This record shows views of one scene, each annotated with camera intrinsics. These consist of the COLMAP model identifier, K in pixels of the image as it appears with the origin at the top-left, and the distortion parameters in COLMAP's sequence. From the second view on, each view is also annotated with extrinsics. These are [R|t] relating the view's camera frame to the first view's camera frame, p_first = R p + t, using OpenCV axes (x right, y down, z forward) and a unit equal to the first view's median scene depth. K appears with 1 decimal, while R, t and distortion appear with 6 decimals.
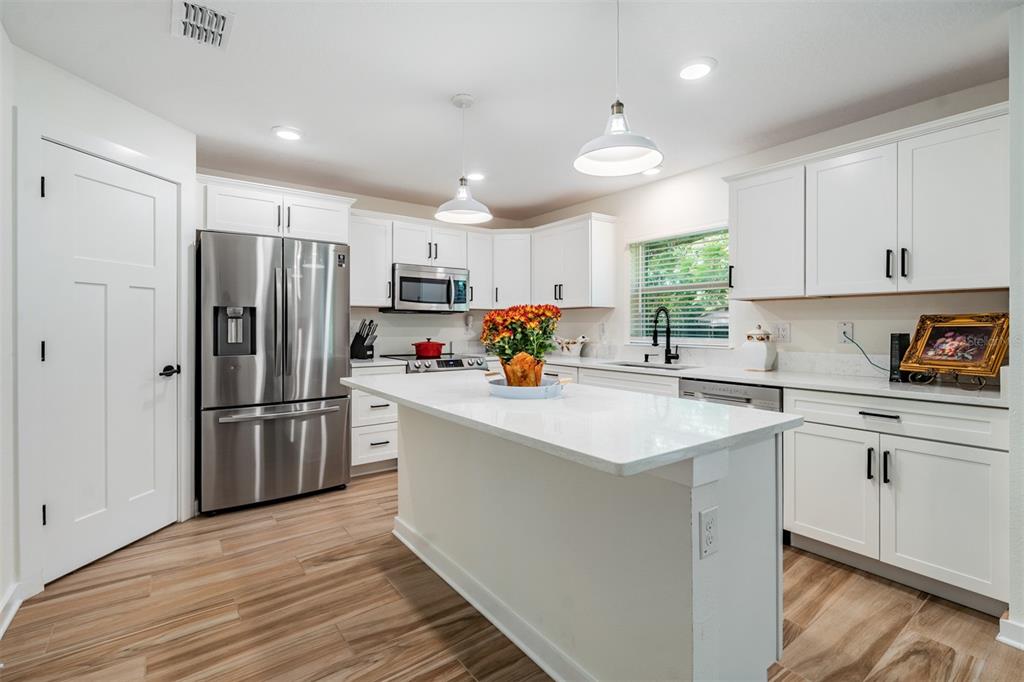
lens RADIAL K [[475.1, 0, 515.1], [0, 475.1, 331.1], [0, 0, 1]] dist [0.000679, 0.000310]
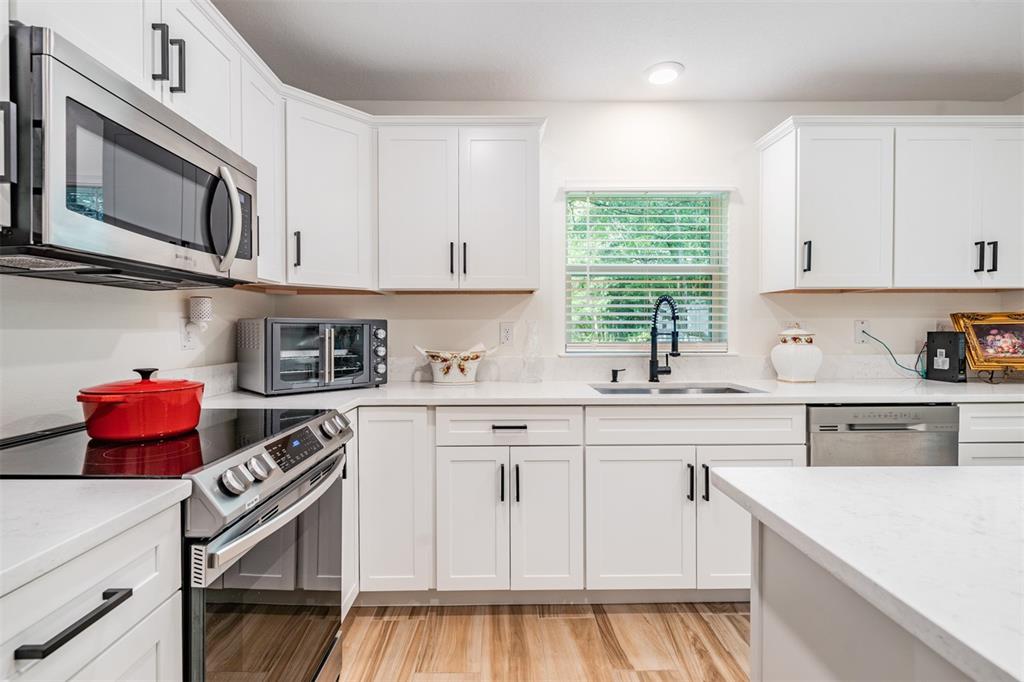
lens RADIAL K [[475.1, 0, 510.7], [0, 475.1, 335.6], [0, 0, 1]] dist [0.000679, 0.000310]
pose [[0.588036, -0.013147, 0.808728, -0.331199], [0.012894, 0.999893, 0.006880, -0.003519], [-0.808732, 0.006382, 0.588143, 0.770320]]
